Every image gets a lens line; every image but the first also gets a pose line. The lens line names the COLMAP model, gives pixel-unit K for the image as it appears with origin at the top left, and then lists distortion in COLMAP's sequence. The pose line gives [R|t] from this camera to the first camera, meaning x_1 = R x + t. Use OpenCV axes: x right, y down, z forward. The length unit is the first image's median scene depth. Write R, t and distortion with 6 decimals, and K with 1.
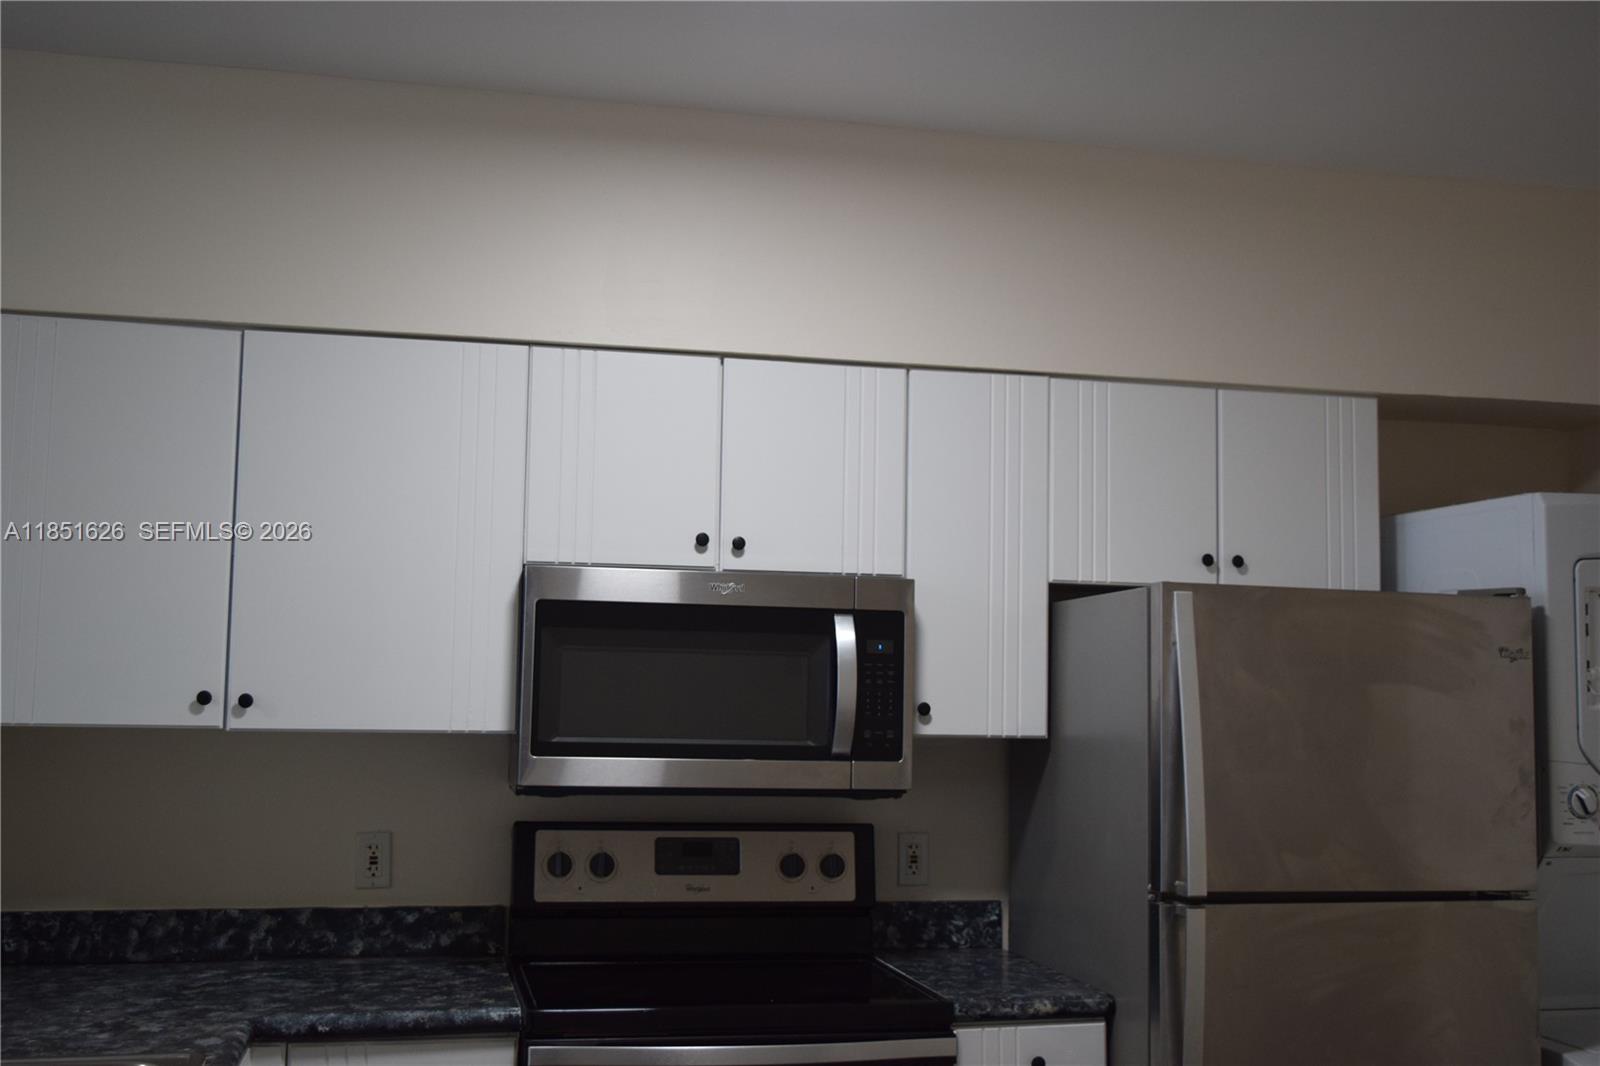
lens RADIAL K [[1717.2, 0, 791.6], [0, 1717.2, 525.9], [0, 0, 1]] dist [-0.020470, 0.000000]
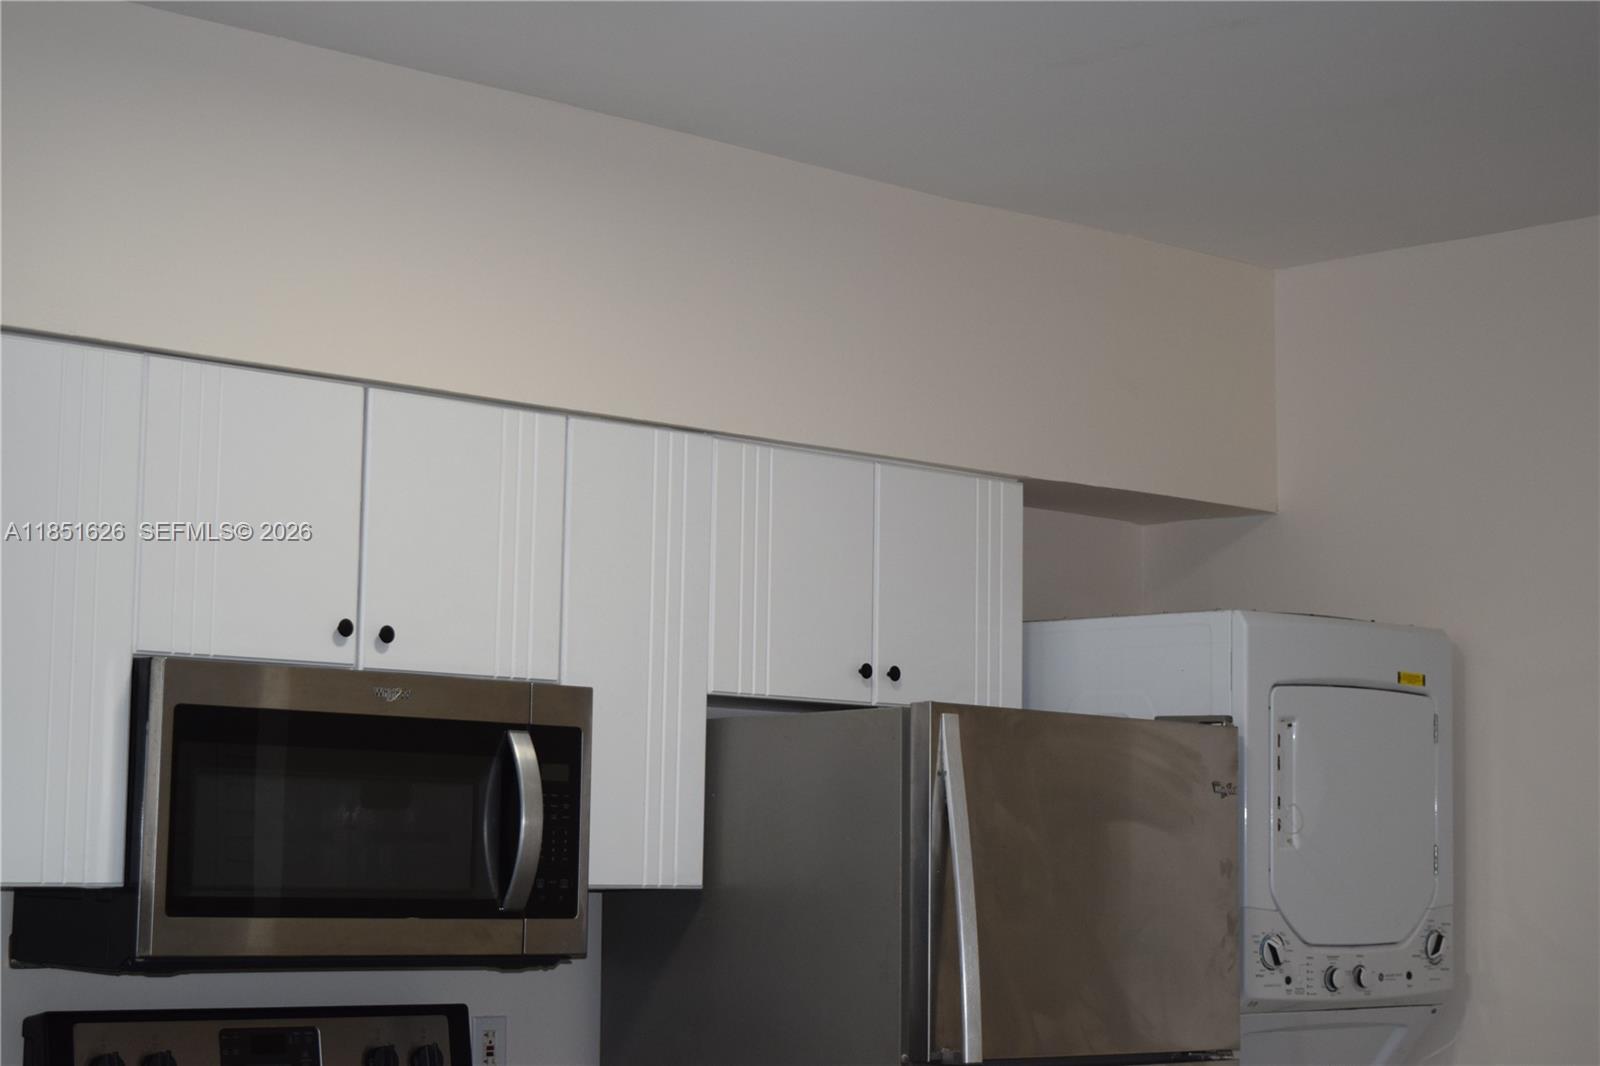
lens RADIAL K [[2907.8, 0, 802.2], [0, 2907.8, 539.5], [0, 0, 1]] dist [-0.051387, 0.000000]
pose [[0.862275, 0.051176, 0.503848, -0.523628], [-0.047222, 0.998672, -0.020620, -0.013812], [-0.504233, -0.006013, 0.863546, -0.200884]]
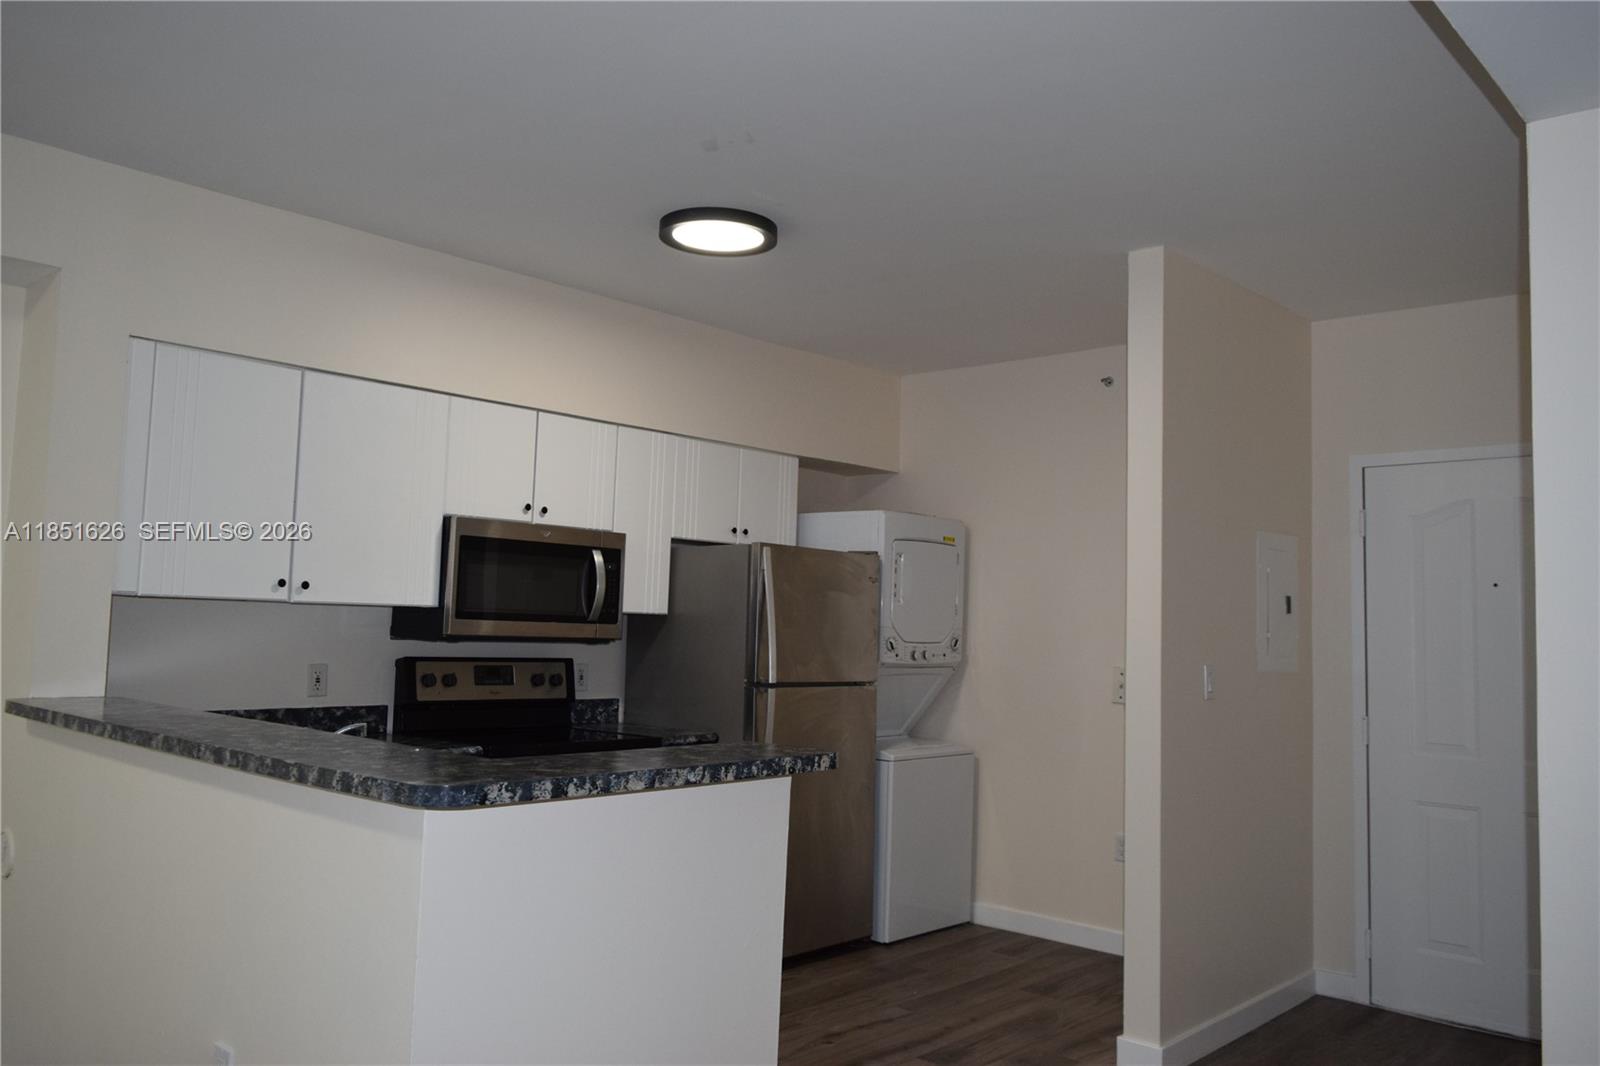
lens RADIAL K [[1237.0, 0, 803.4], [0, 1237.0, 536.2], [0, 0, 1]] dist [-0.023105, 0.004266]
pose [[0.818975, 0.049211, 0.571715, -0.582045], [-0.072271, 0.997228, 0.017689, -0.006080], [-0.569260, -0.055805, 0.820261, -0.294185]]
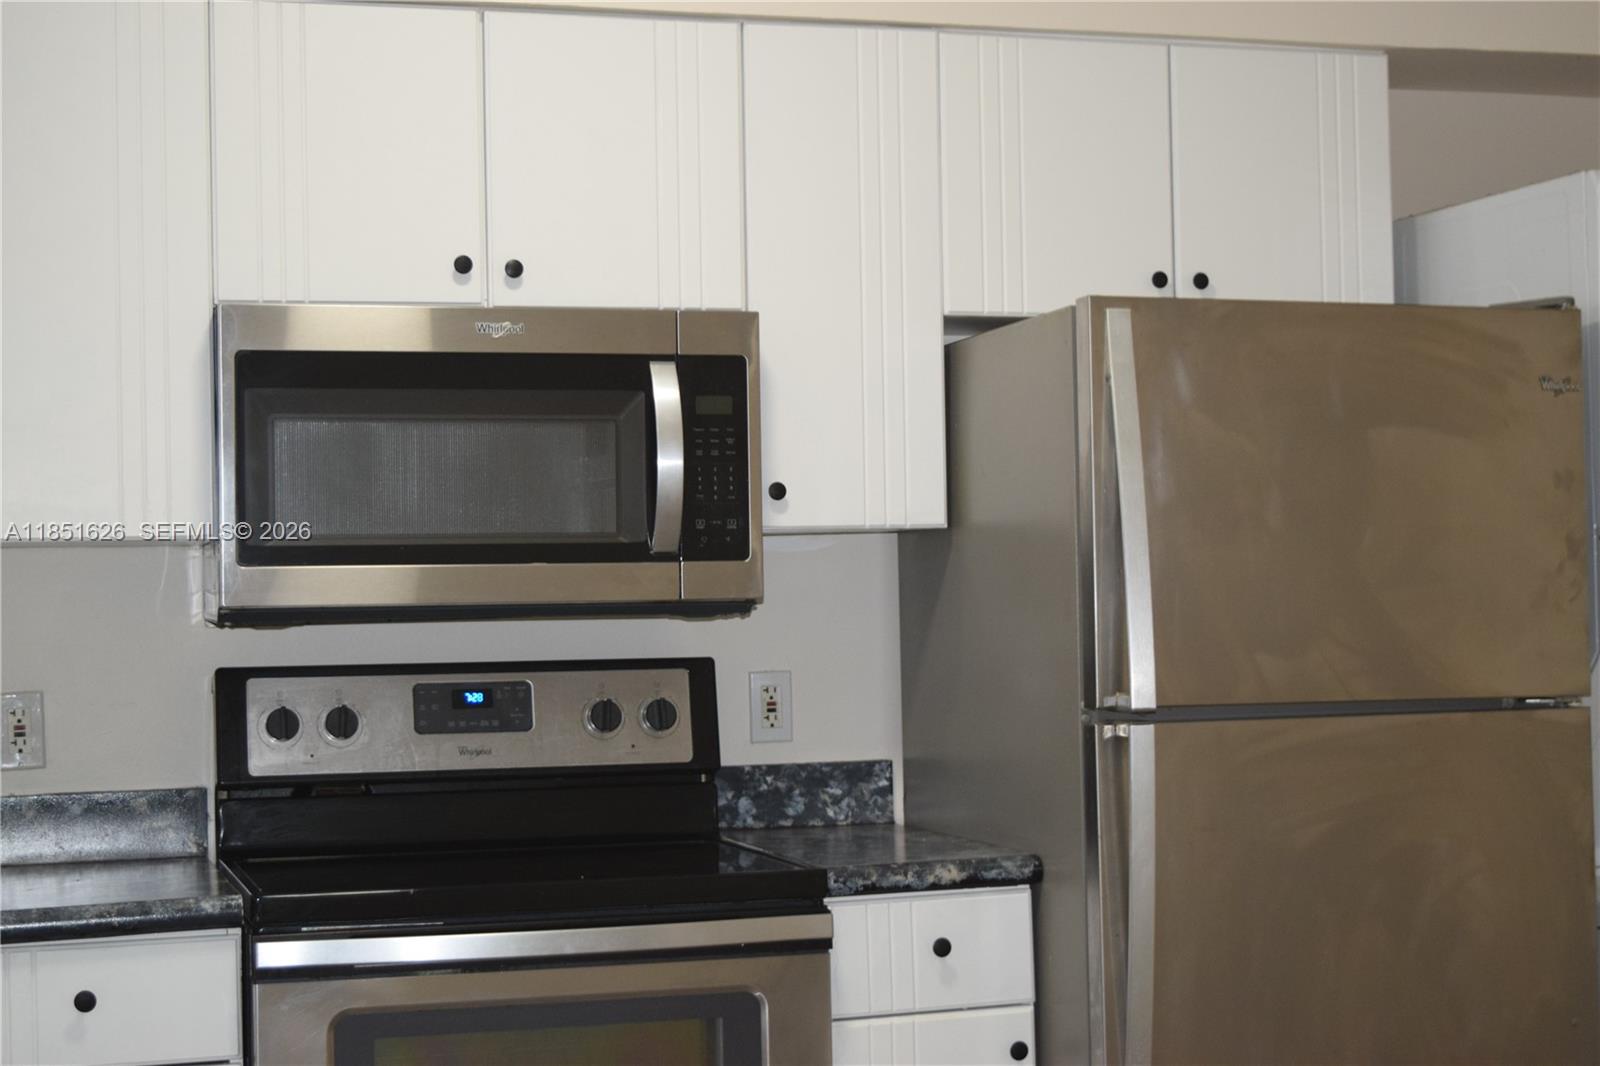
lens RADIAL K [[2611.1, 0, 796.8], [0, 2611.1, 538.0], [0, 0, 1]] dist [-0.032537, 0.000000]
pose [[0.996467, -0.035159, 0.076278, -0.000060], [0.029265, 0.996598, 0.077048, 0.041983], [-0.078728, -0.074543, 0.994105, -0.107843]]
